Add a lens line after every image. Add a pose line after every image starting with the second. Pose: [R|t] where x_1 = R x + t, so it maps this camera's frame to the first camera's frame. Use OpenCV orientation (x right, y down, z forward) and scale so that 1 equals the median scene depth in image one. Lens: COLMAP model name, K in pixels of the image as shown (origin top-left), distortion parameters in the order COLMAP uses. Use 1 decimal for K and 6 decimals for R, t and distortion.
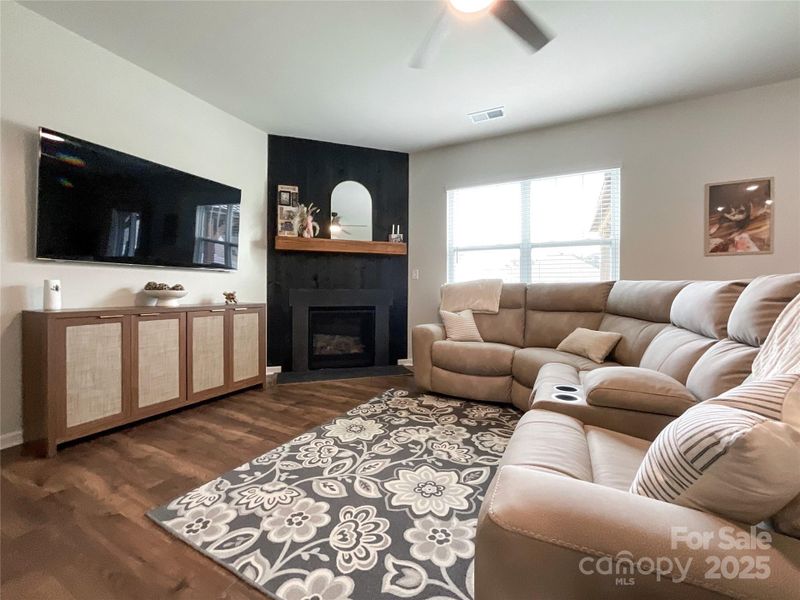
lens RADIAL K [[334.9, 0, 400.0], [0, 334.9, 286.8], [0, 0, 1]] dist [-0.000137, 0.000025]
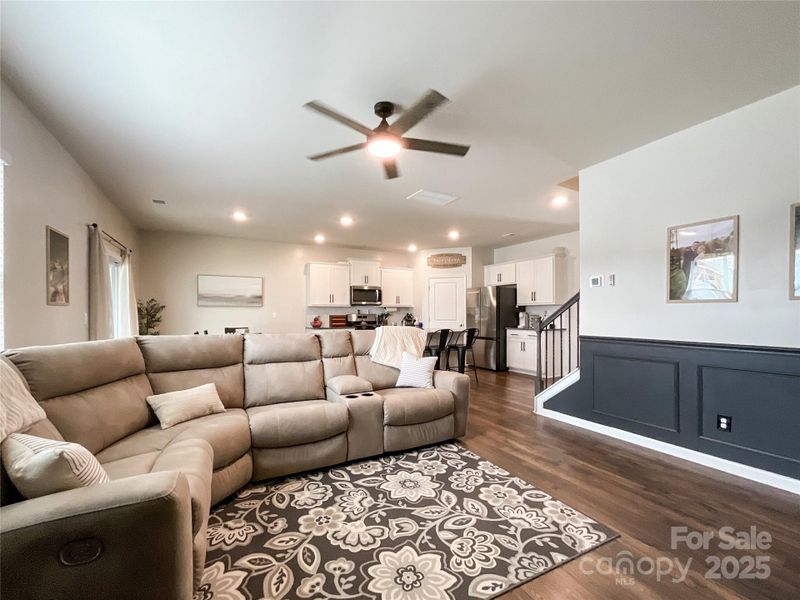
lens RADIAL K [[329.5, 0, 396.4], [0, 329.5, 317.1], [0, 0, 1]] dist [0.000795, 0.000142]
pose [[-0.816617, -0.002011, 0.577176, -0.632037], [-0.005017, 0.999981, -0.003613, -0.108815], [-0.577158, -0.005846, -0.816612, 2.015370]]
